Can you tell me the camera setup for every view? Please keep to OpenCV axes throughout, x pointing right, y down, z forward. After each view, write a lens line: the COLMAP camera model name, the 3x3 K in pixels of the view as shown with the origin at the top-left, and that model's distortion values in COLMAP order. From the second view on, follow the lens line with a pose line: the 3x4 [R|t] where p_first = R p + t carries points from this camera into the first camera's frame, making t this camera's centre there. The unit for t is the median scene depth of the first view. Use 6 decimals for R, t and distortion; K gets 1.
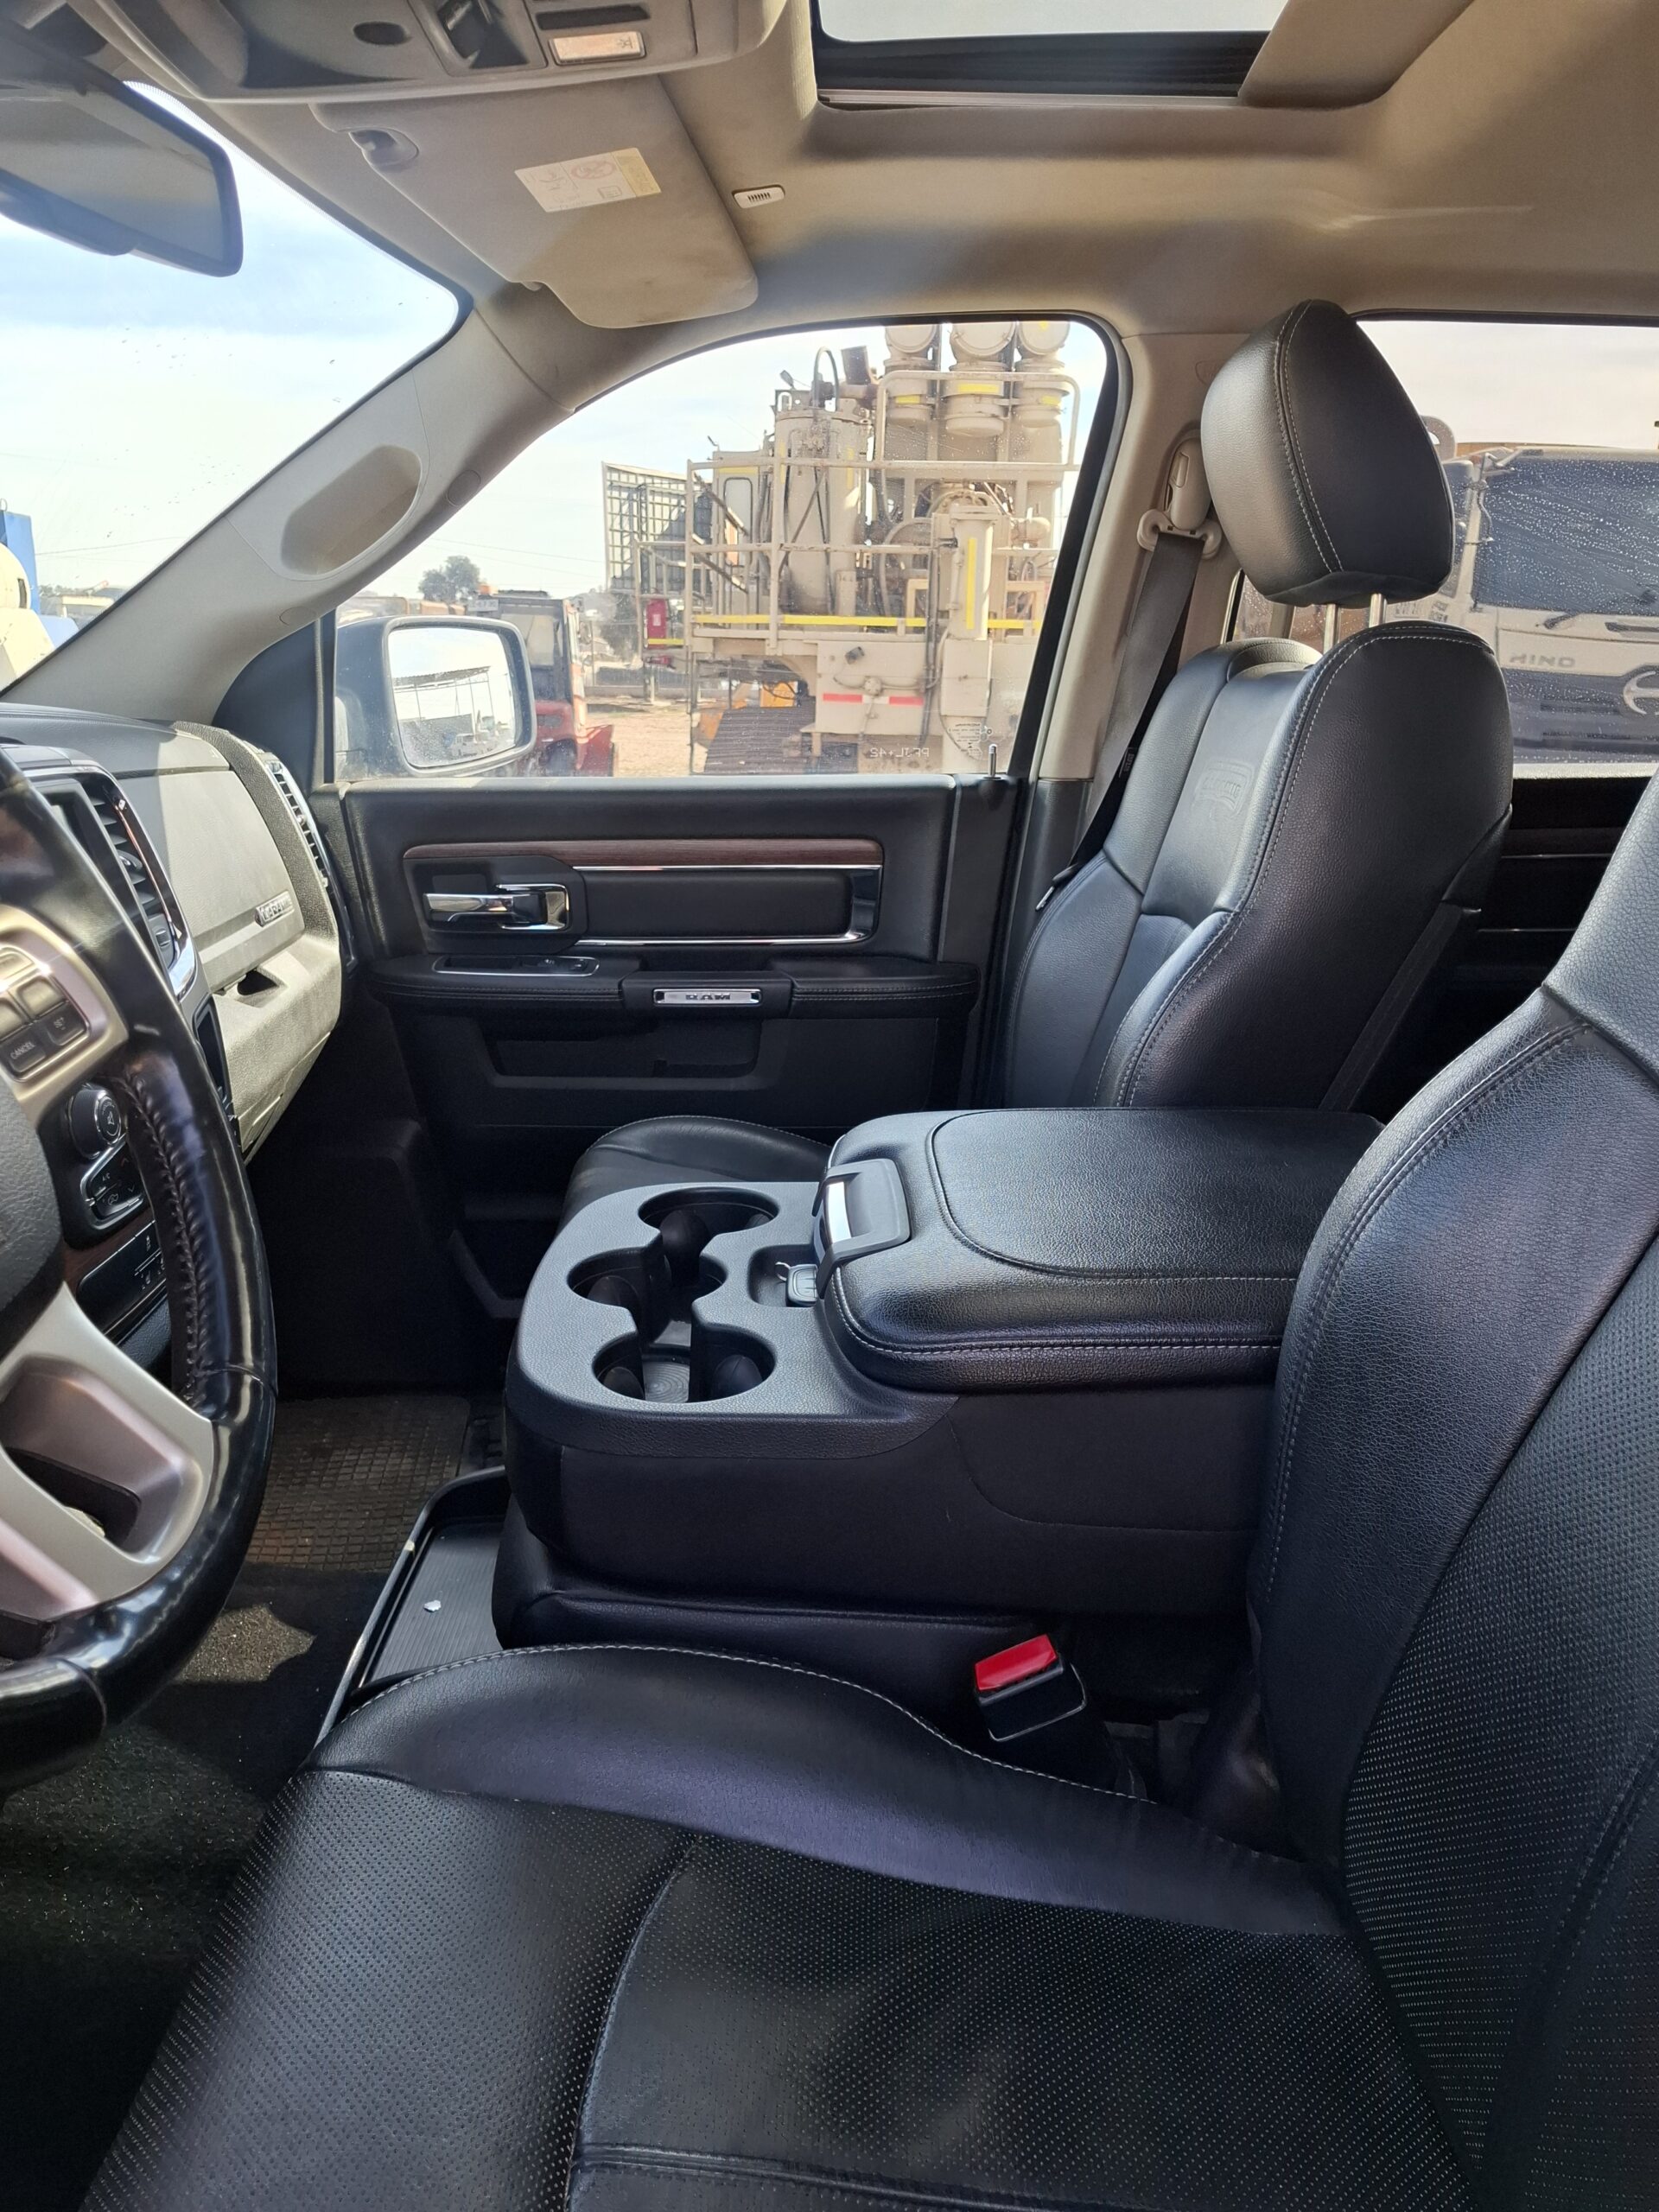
lens RADIAL K [[1562.6, 0, 812.9], [0, 1562.6, 1103.2], [0, 0, 1]] dist [0.054008, -0.058977]
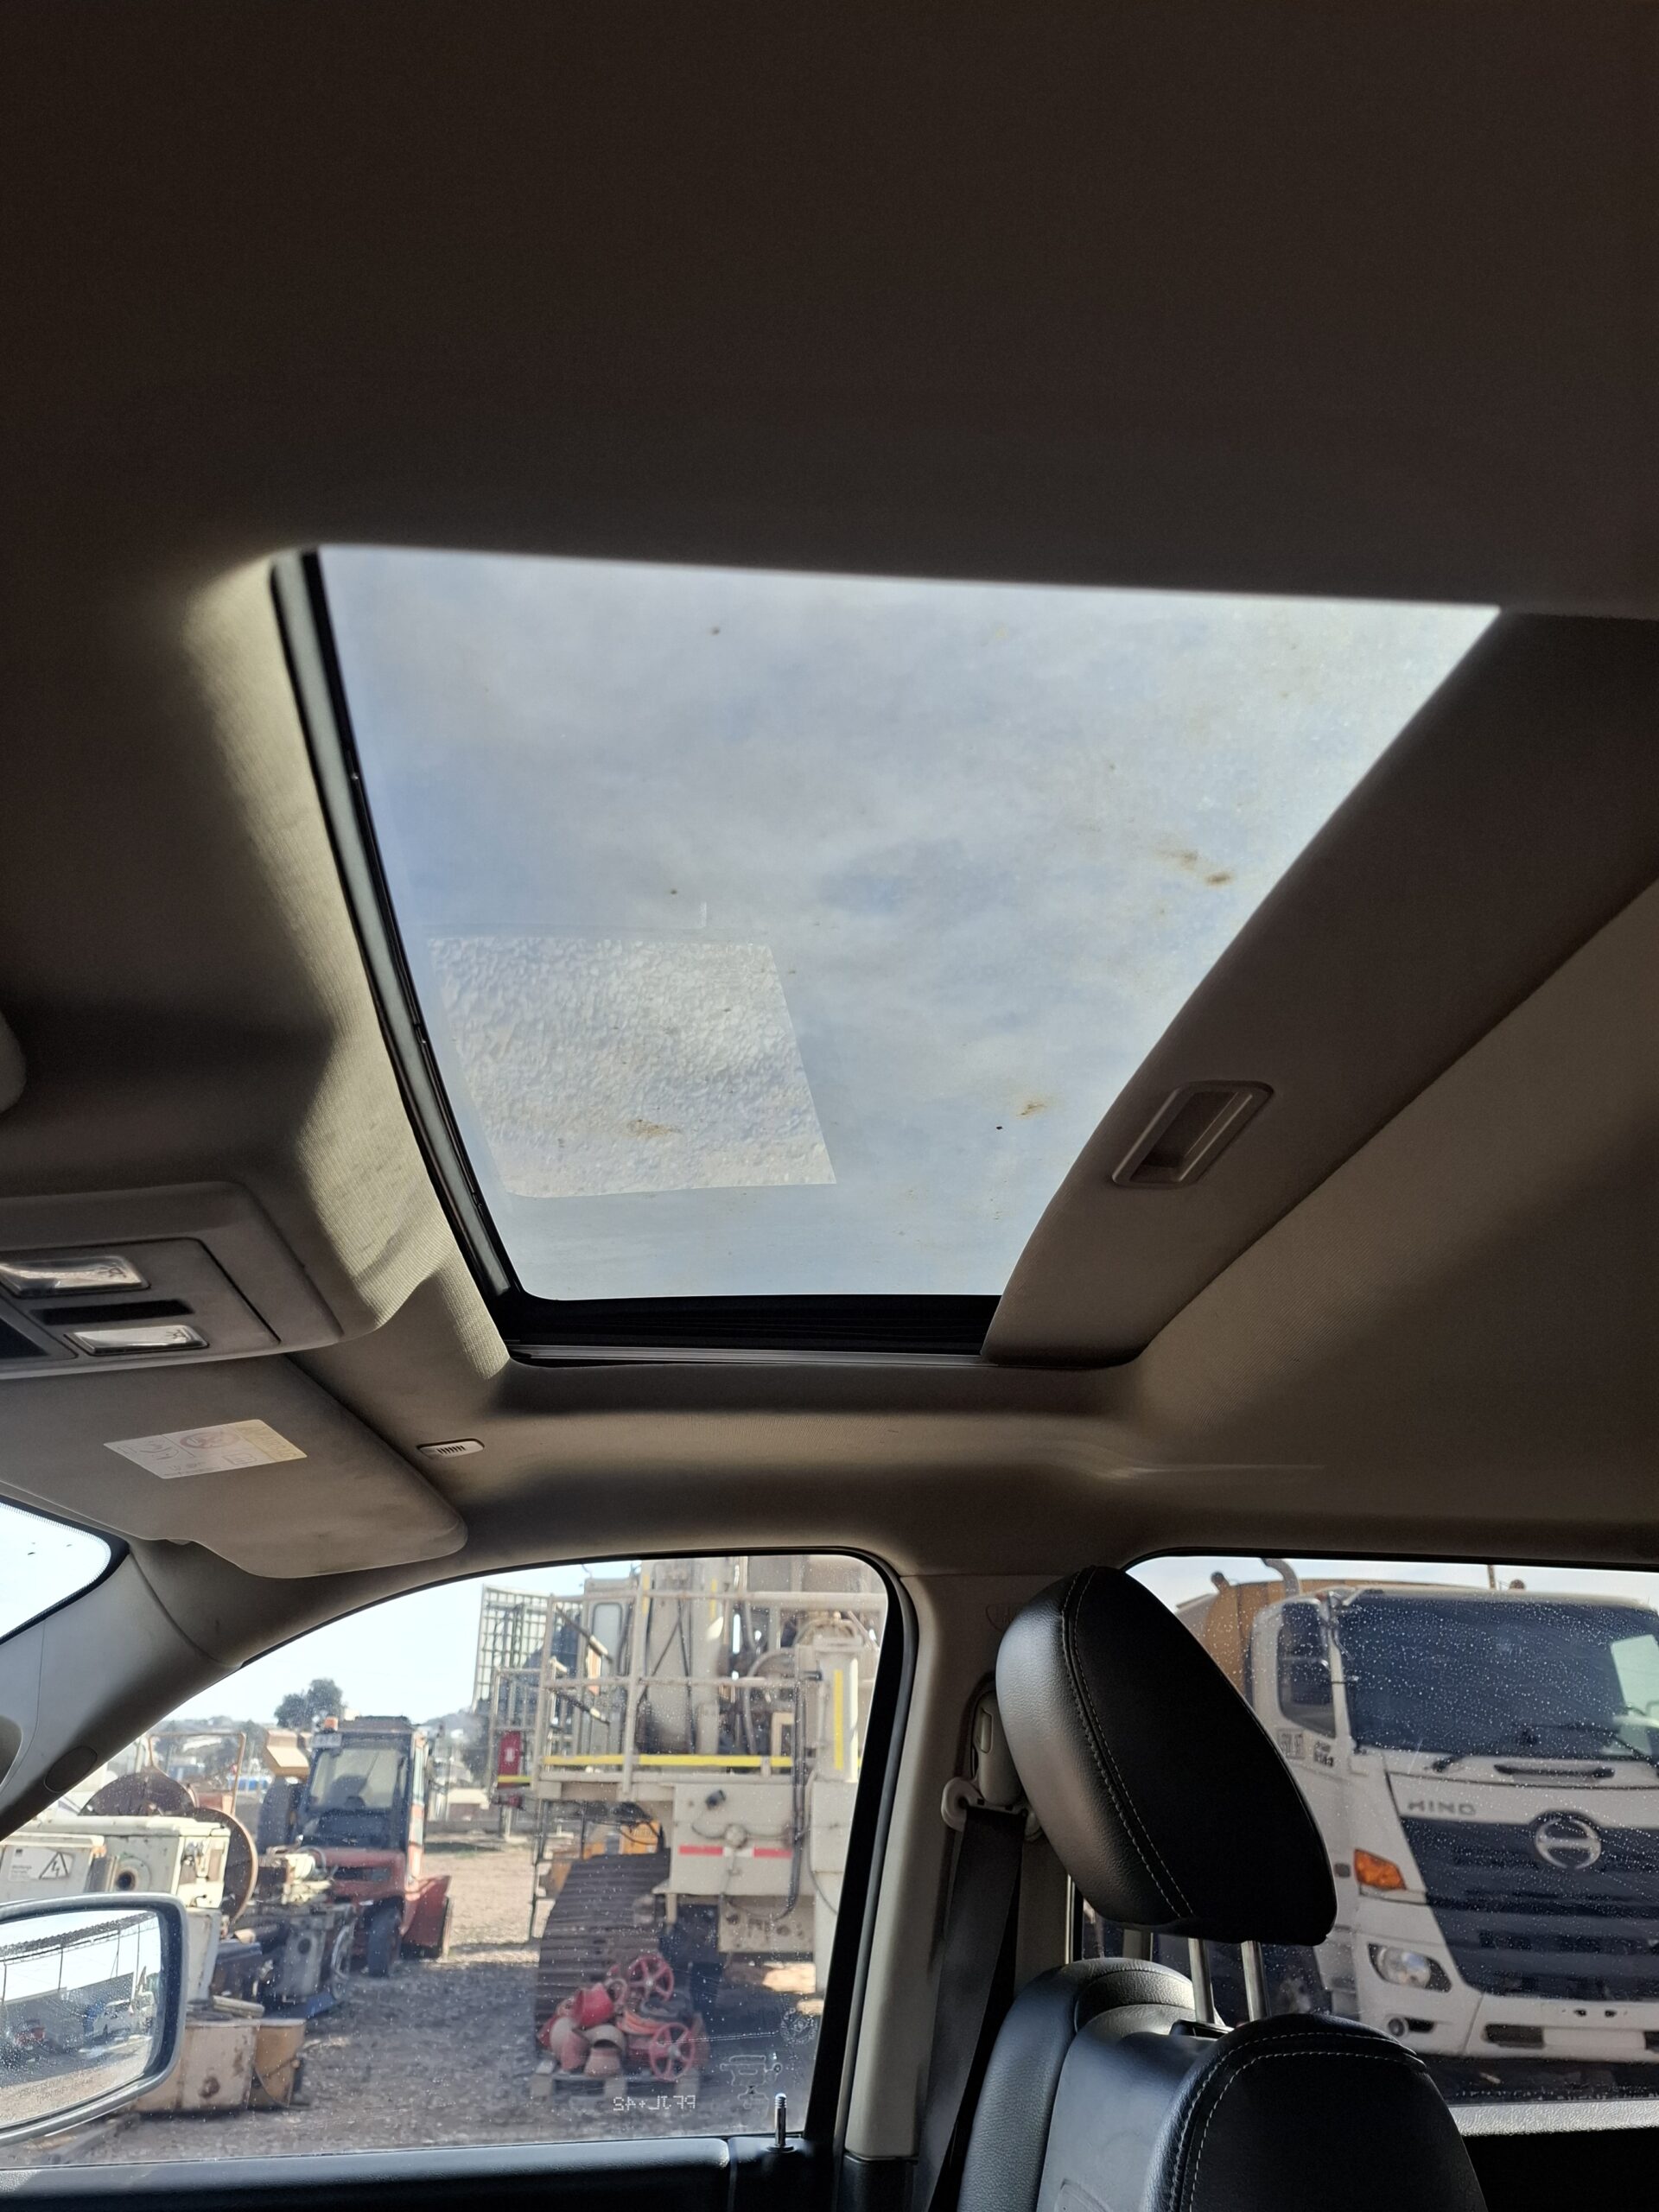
lens RADIAL K [[1562.6, 0, 825.3], [0, 1562.6, 1083.5], [0, 0, 1]] dist [0.054008, -0.058977]
pose [[0.996851, 0.021319, 0.076374, 0.013681], [0.032307, 0.770410, -0.636730, -0.023901], [-0.072414, 0.637193, 0.767295, 0.027239]]
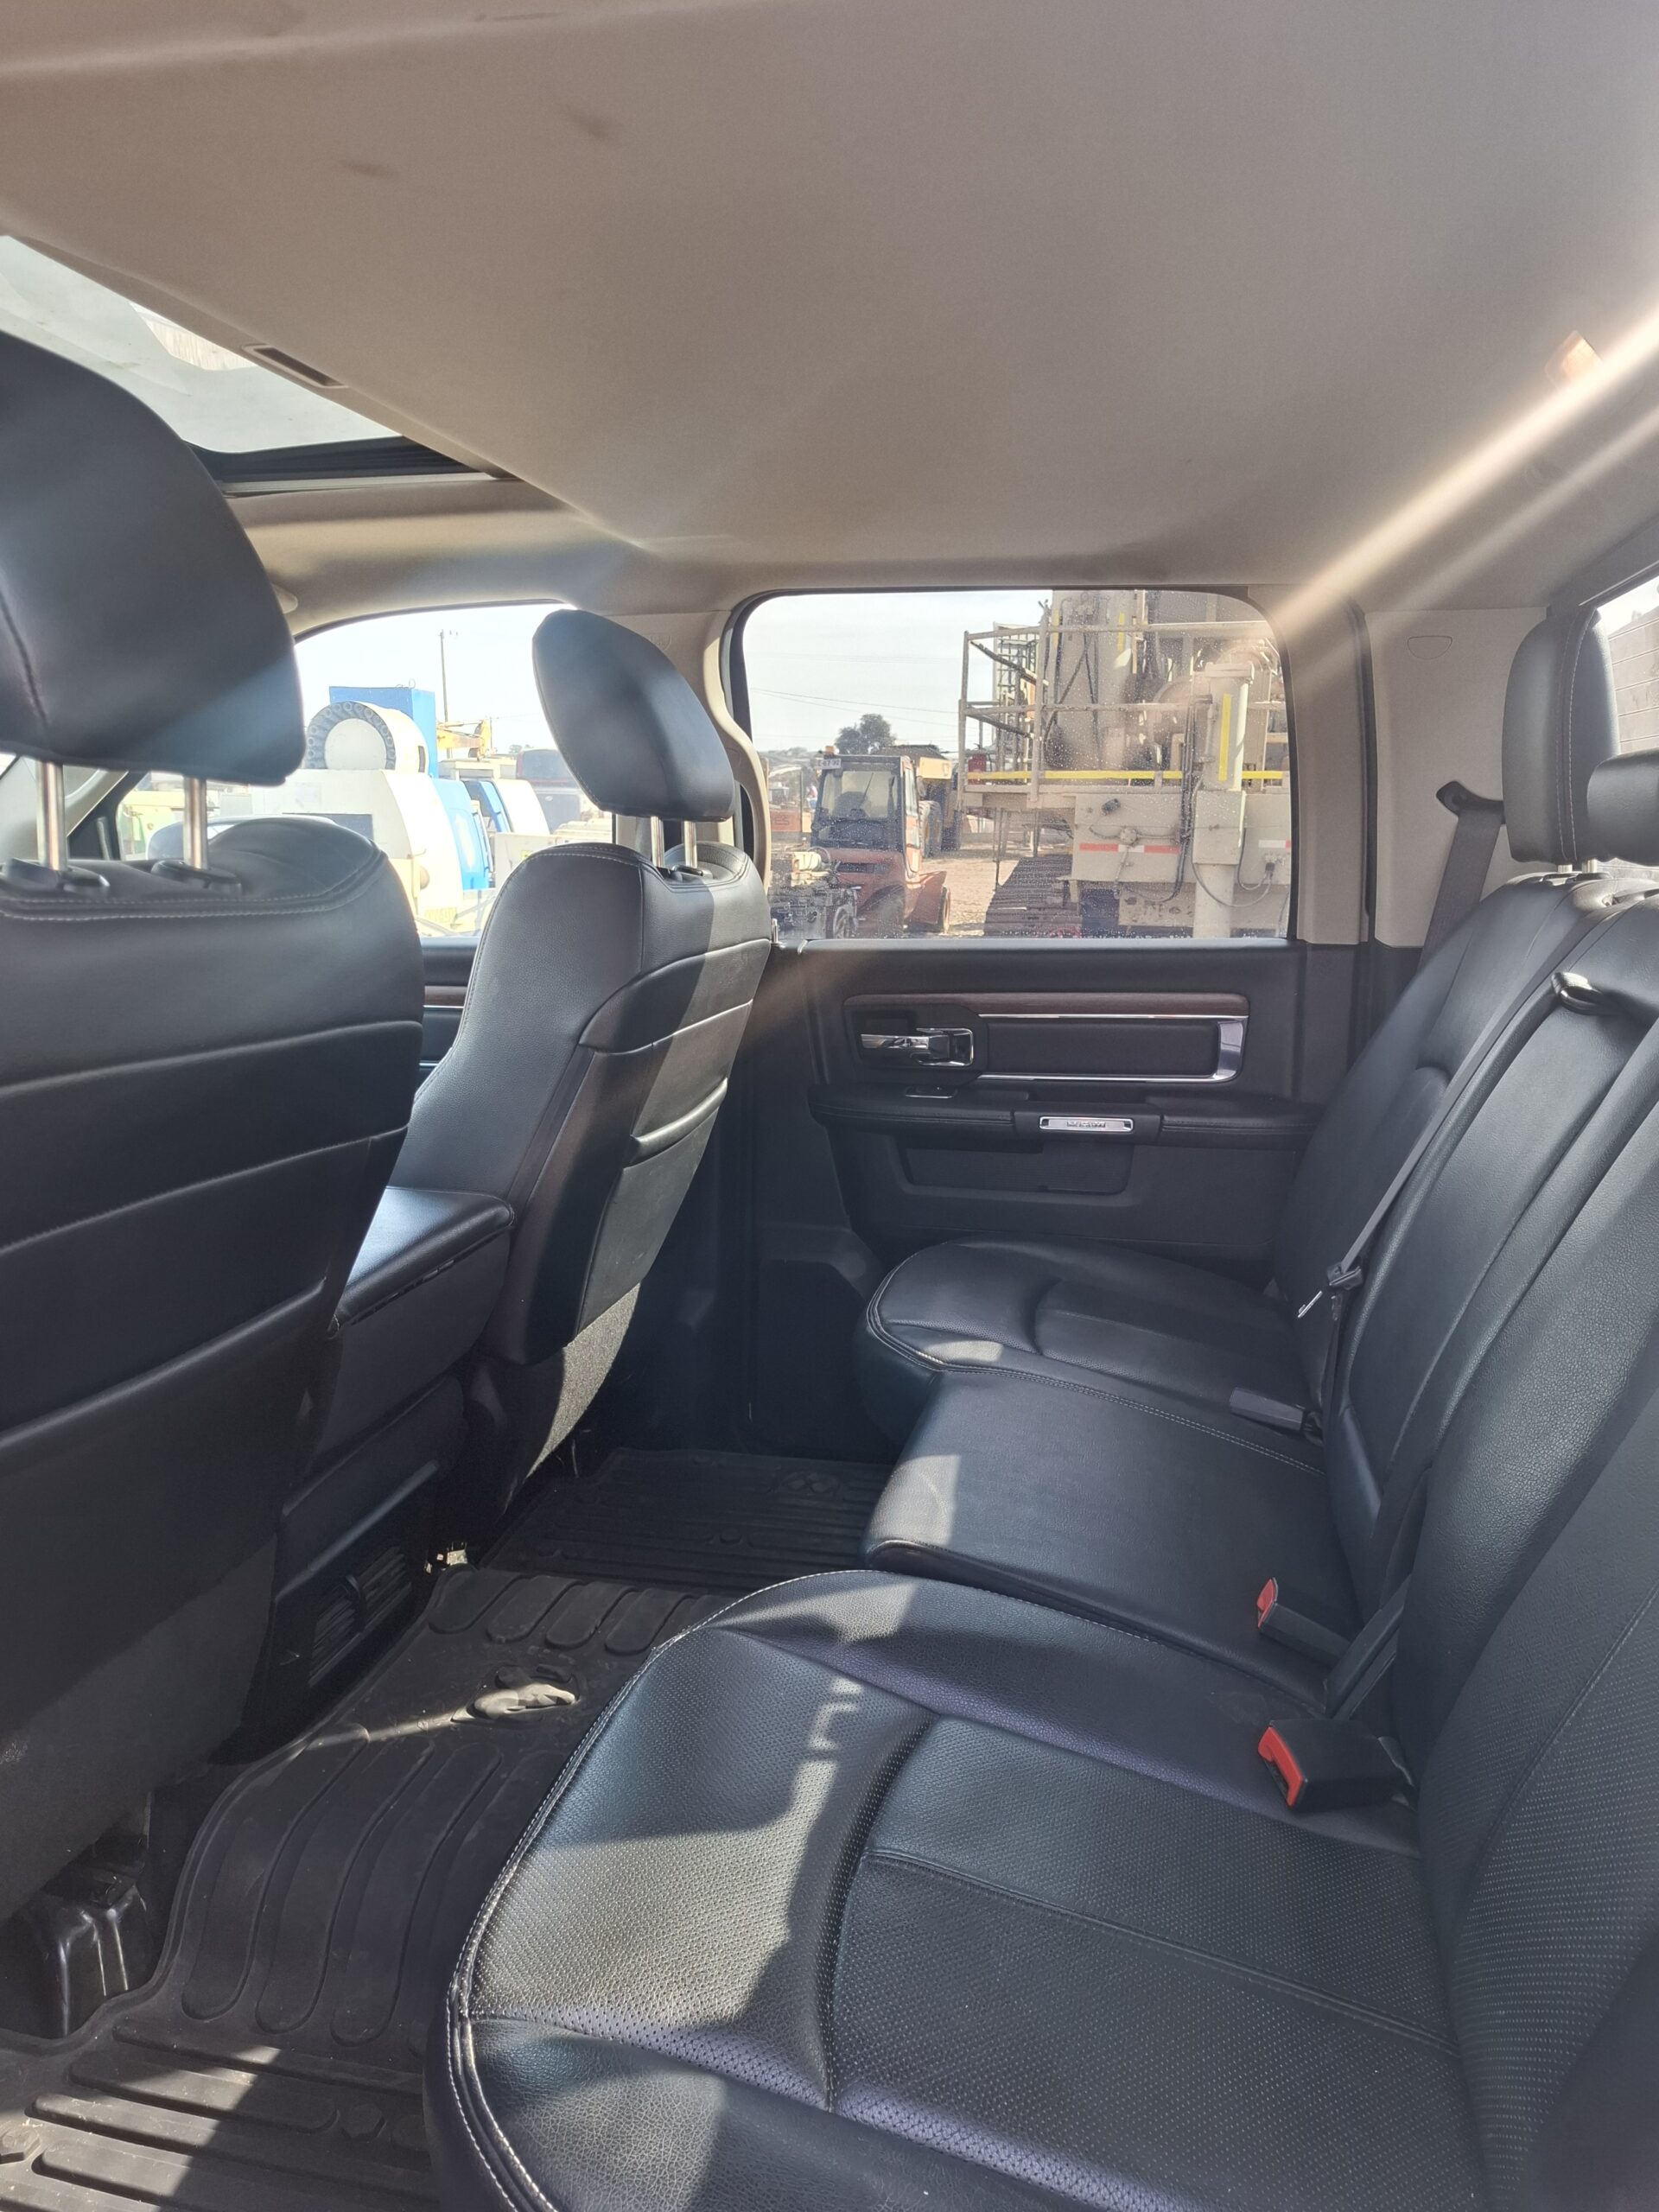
lens RADIAL K [[1562.6, 0, 827.8], [0, 1562.6, 1110.0], [0, 0, 1]] dist [0.054008, -0.058977]
pose [[0.970130, 0.032515, -0.240398, 0.120444], [-0.052412, 0.995665, -0.076841, 0.002979], [0.236857, 0.087146, 0.967628, -0.033041]]
